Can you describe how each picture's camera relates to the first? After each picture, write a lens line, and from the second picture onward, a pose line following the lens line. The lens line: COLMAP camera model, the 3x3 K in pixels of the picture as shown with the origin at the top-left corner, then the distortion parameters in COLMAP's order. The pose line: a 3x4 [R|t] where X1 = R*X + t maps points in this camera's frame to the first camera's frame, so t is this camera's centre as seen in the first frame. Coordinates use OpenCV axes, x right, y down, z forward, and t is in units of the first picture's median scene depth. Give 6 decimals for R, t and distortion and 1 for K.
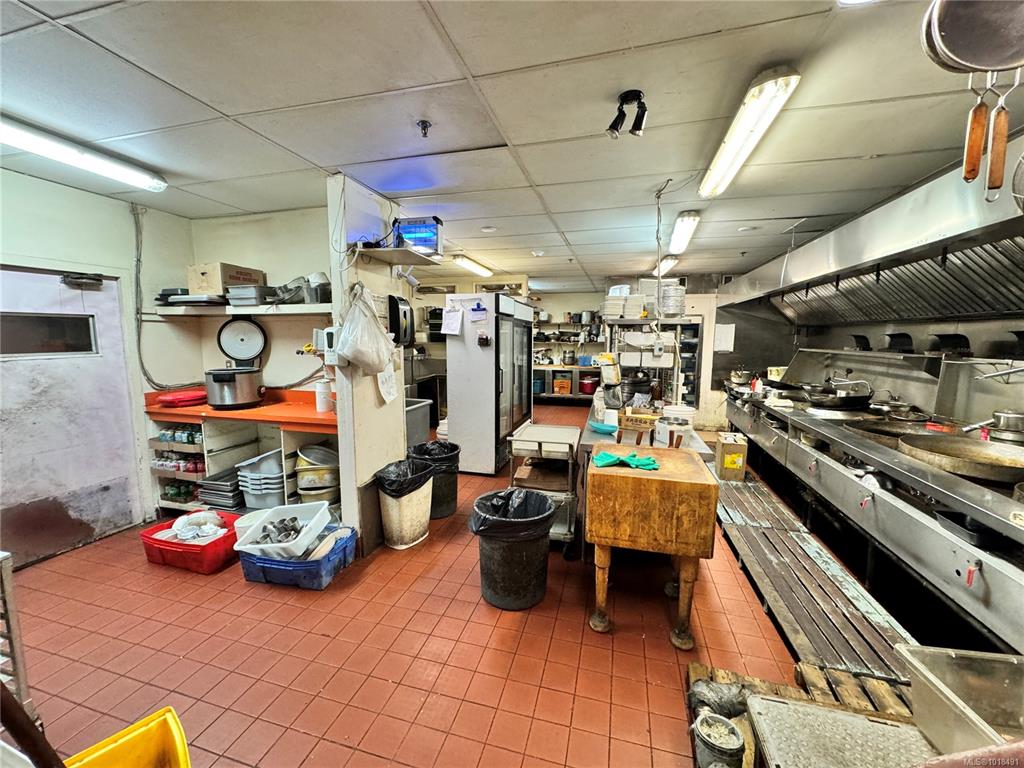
lens RADIAL K [[406.5, 0, 512.0], [0, 406.5, 384.0], [0, 0, 1]] dist [-0.003291, 0.000518]
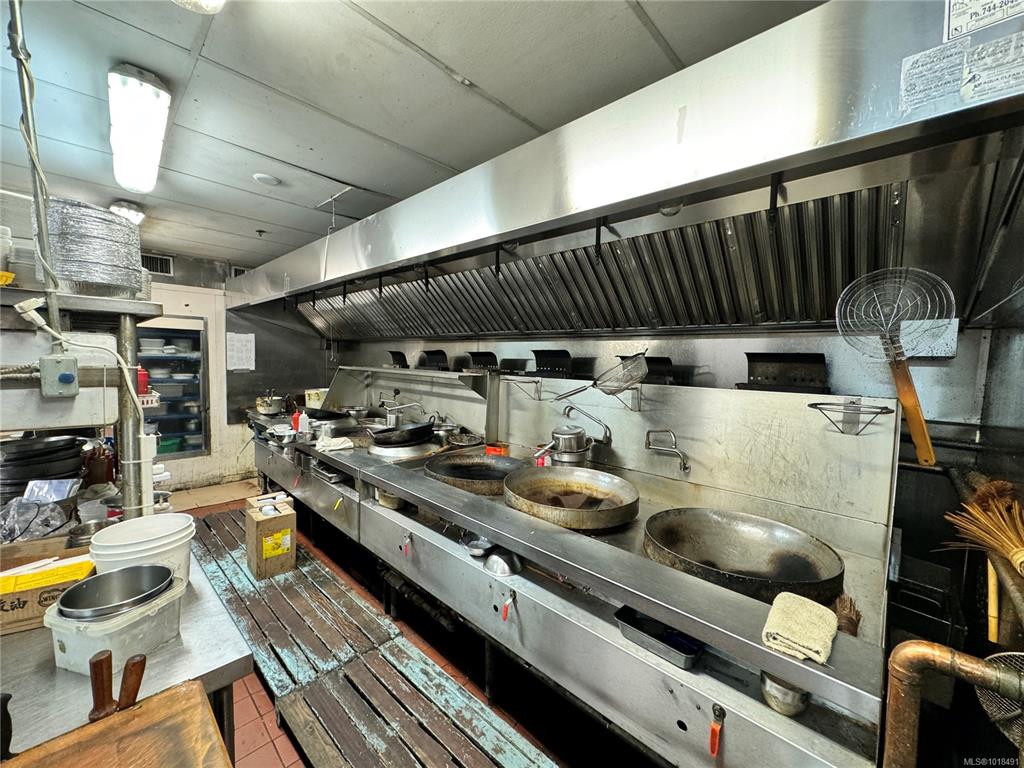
lens RADIAL K [[406.5, 0, 512.0], [0, 406.5, 384.0], [0, 0, 1]] dist [-0.003291, 0.000518]
pose [[0.477927, -0.050549, 0.876944, 0.179096], [0.082147, 0.996540, 0.012673, -0.040061], [-0.874550, 0.065981, 0.480426, 0.361519]]
